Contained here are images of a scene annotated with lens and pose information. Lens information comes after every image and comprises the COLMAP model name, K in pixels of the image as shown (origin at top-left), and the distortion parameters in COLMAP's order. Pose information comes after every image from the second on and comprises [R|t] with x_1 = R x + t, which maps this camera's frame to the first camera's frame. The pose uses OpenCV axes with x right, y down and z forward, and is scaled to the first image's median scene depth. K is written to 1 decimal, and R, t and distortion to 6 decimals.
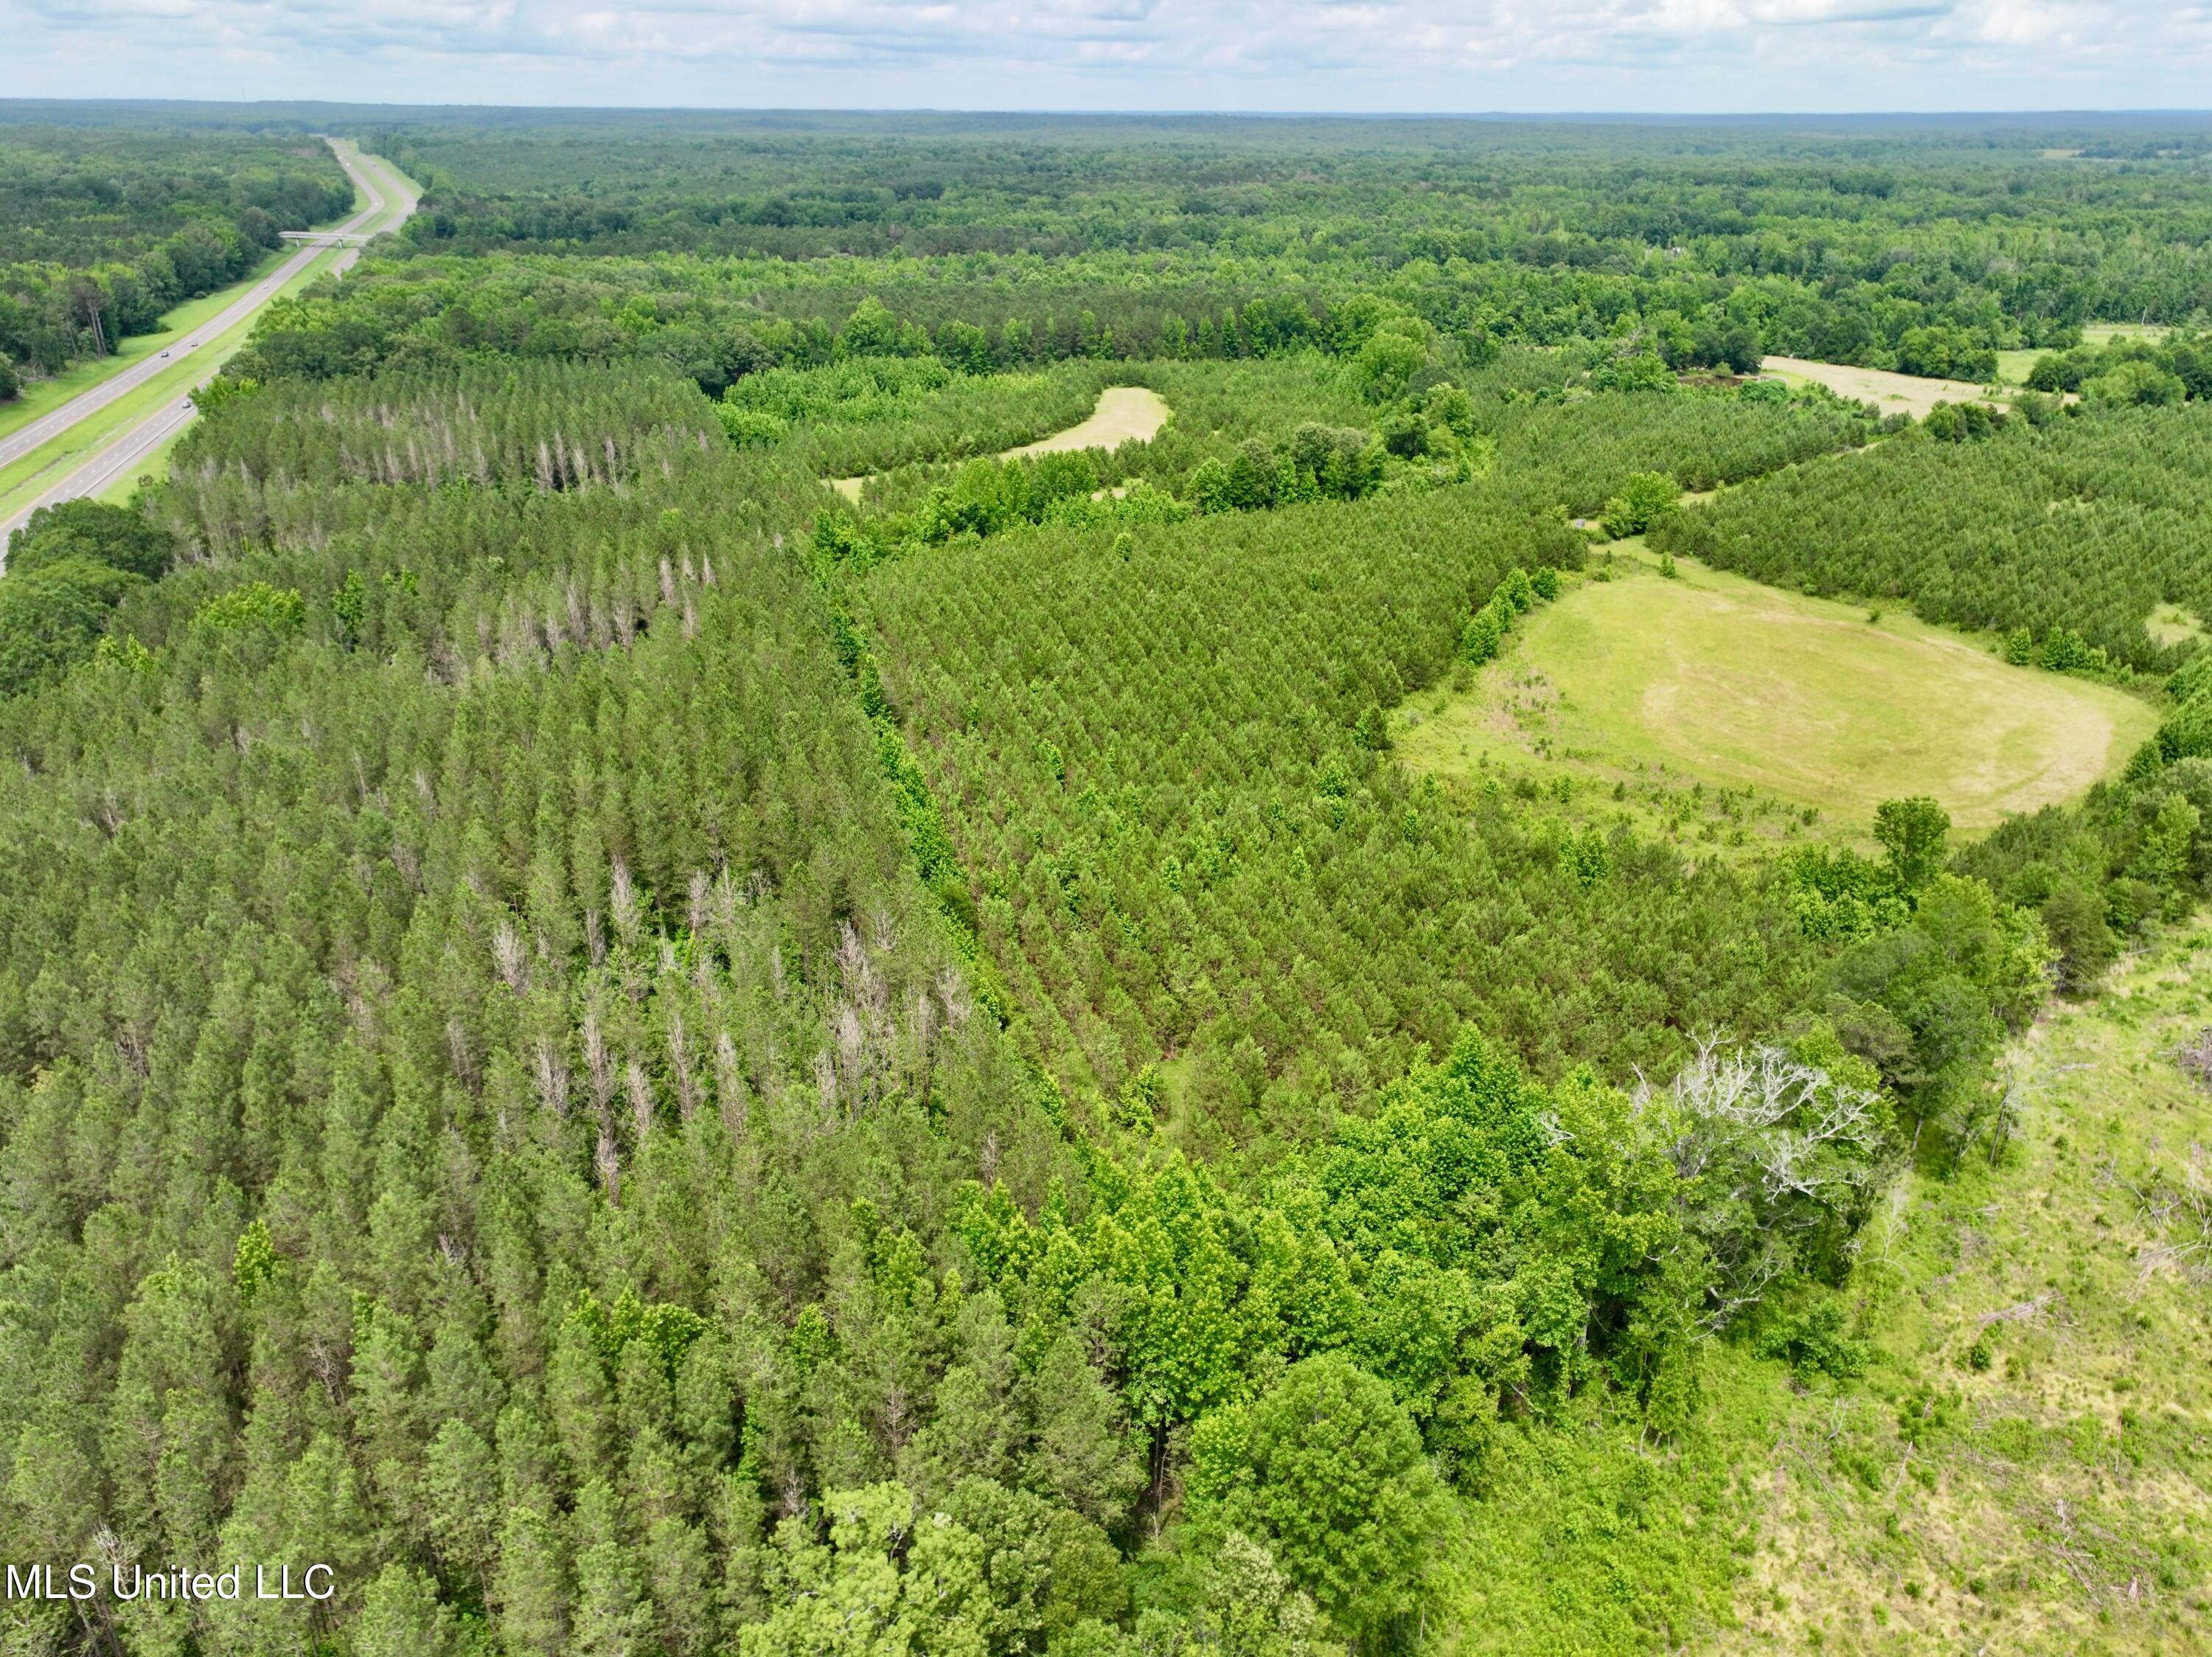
lens RADIAL K [[1559.8, 0, 1104.4], [0, 1559.8, 826.7], [0, 0, 1]] dist [0.000401, 0.013122]
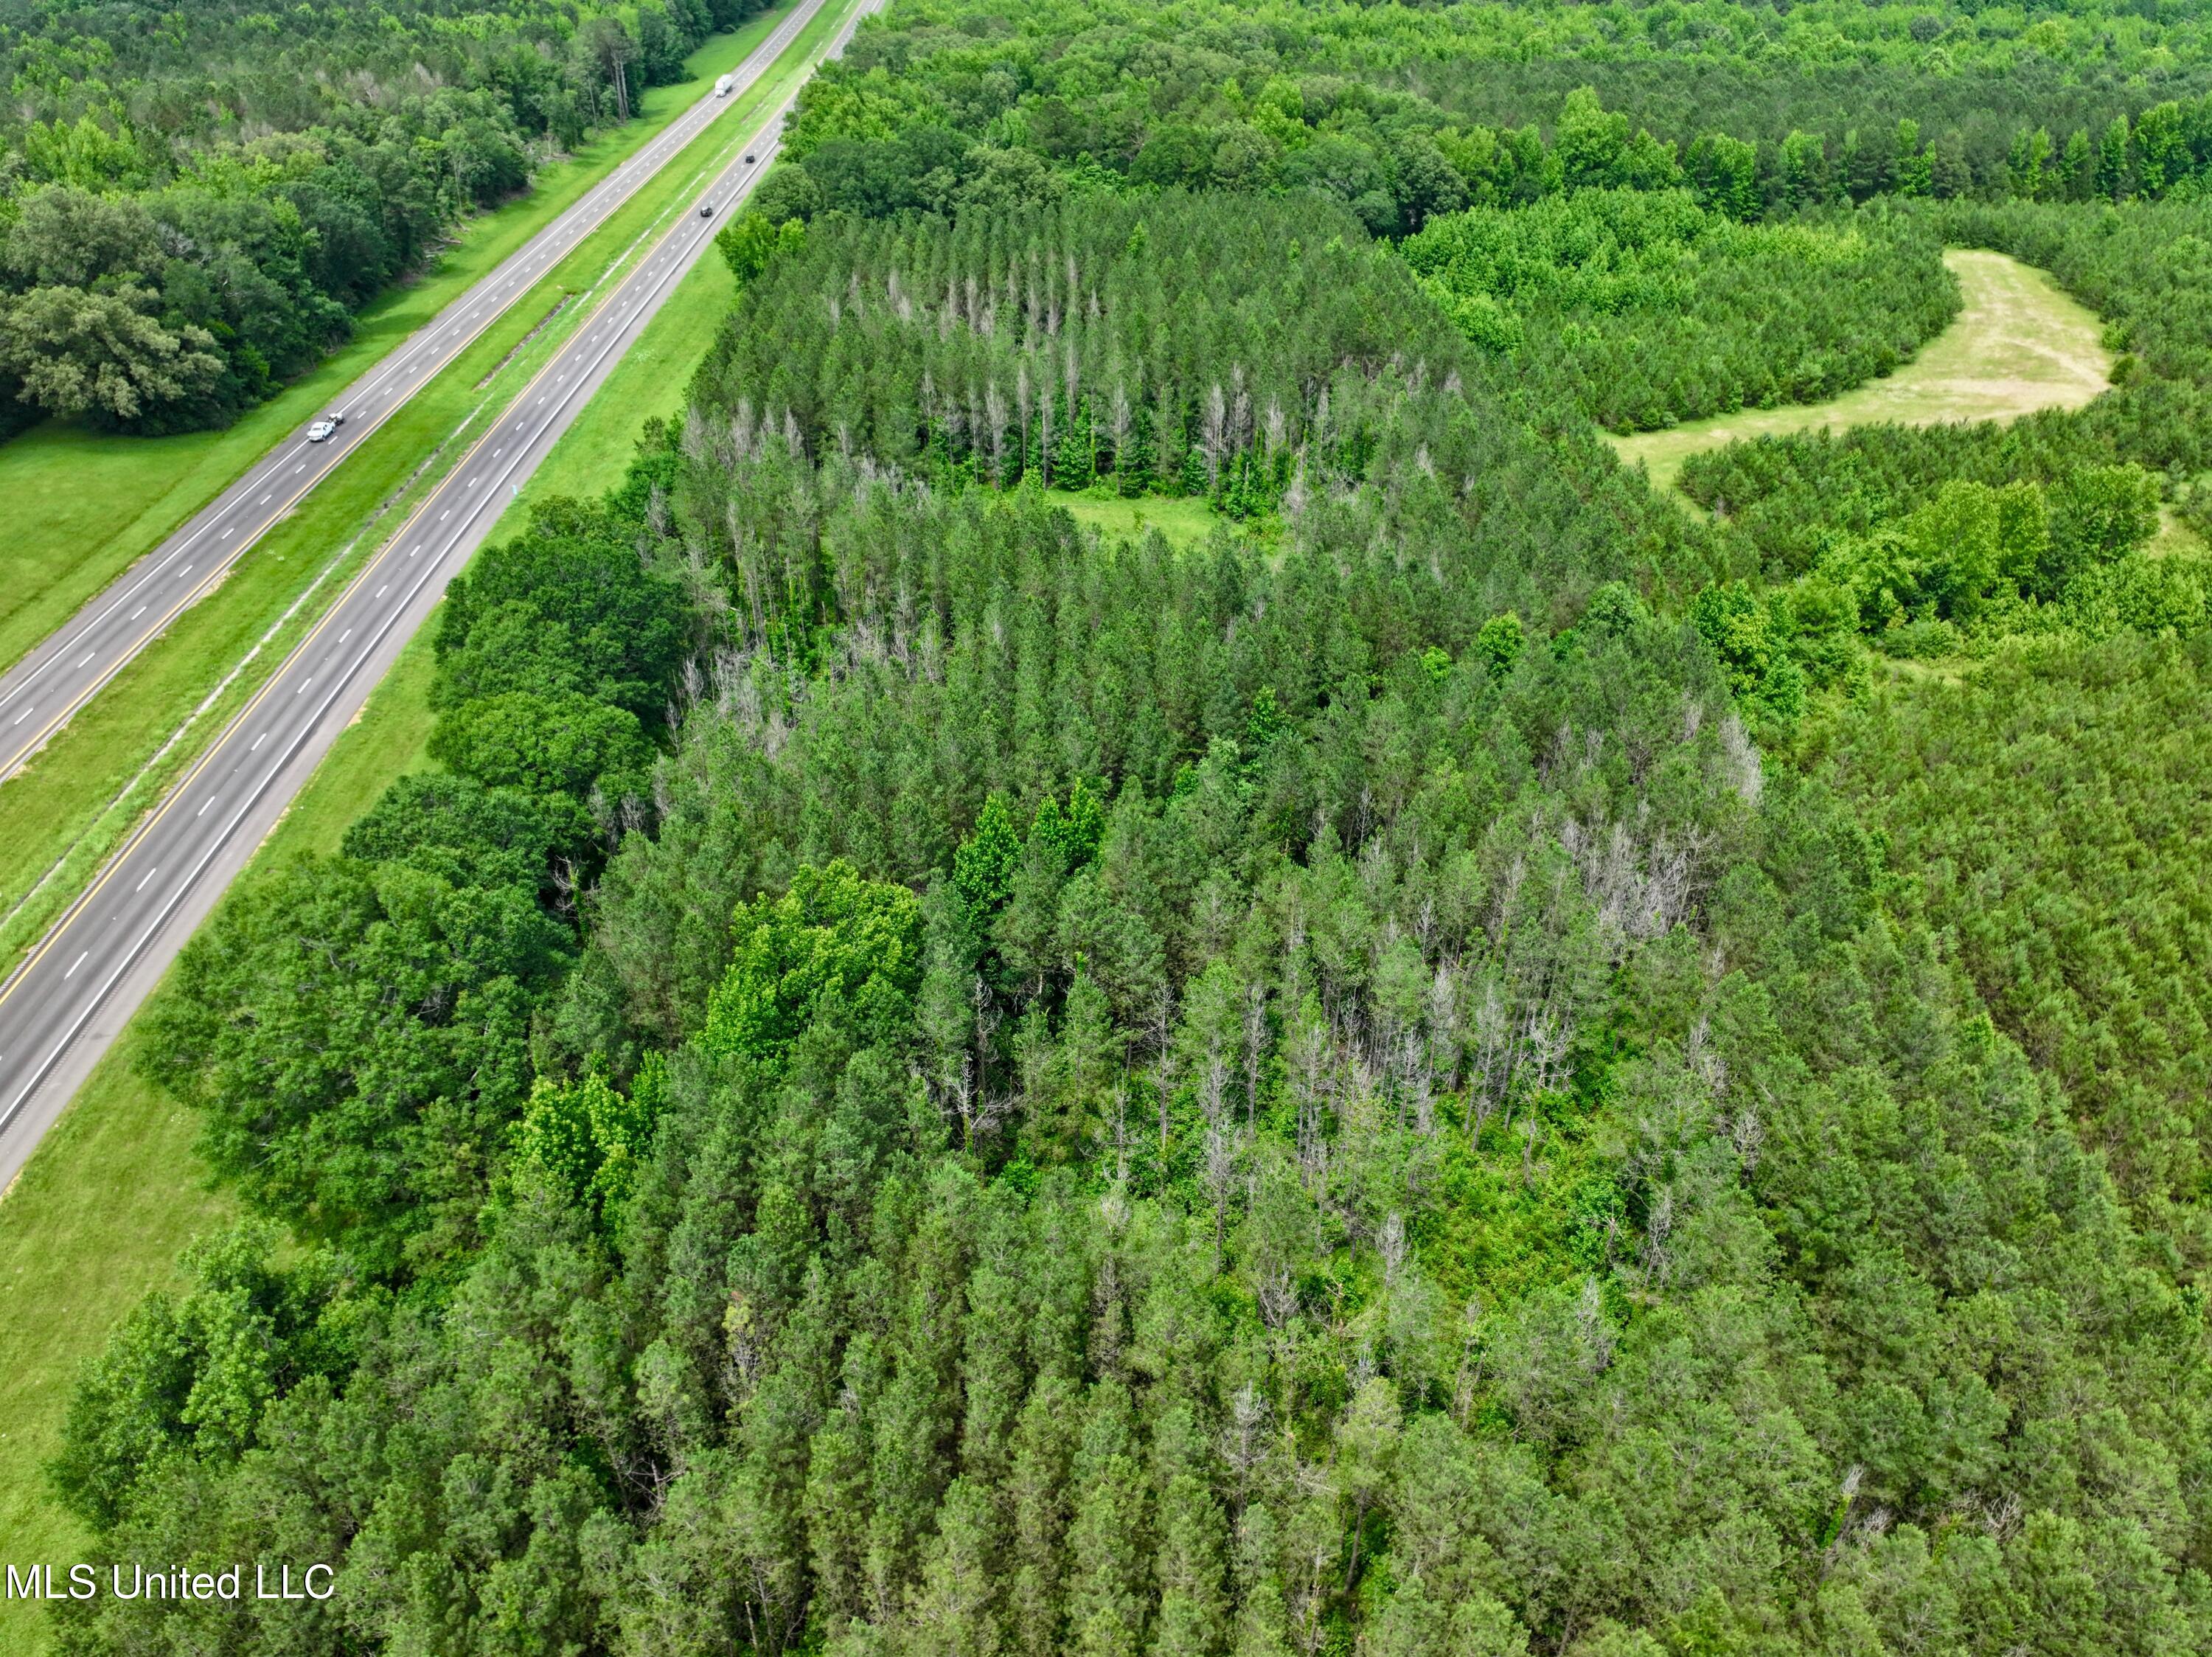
lens RADIAL K [[1559.8, 0, 1105.0], [0, 1559.8, 832.1], [0, 0, 1]] dist [0.000401, 0.013122]
pose [[0.958538, 0.155574, -0.238751, -0.149897], [-0.116085, 0.978332, 0.171436, -0.115109], [0.260249, -0.136612, 0.955828, 0.240862]]
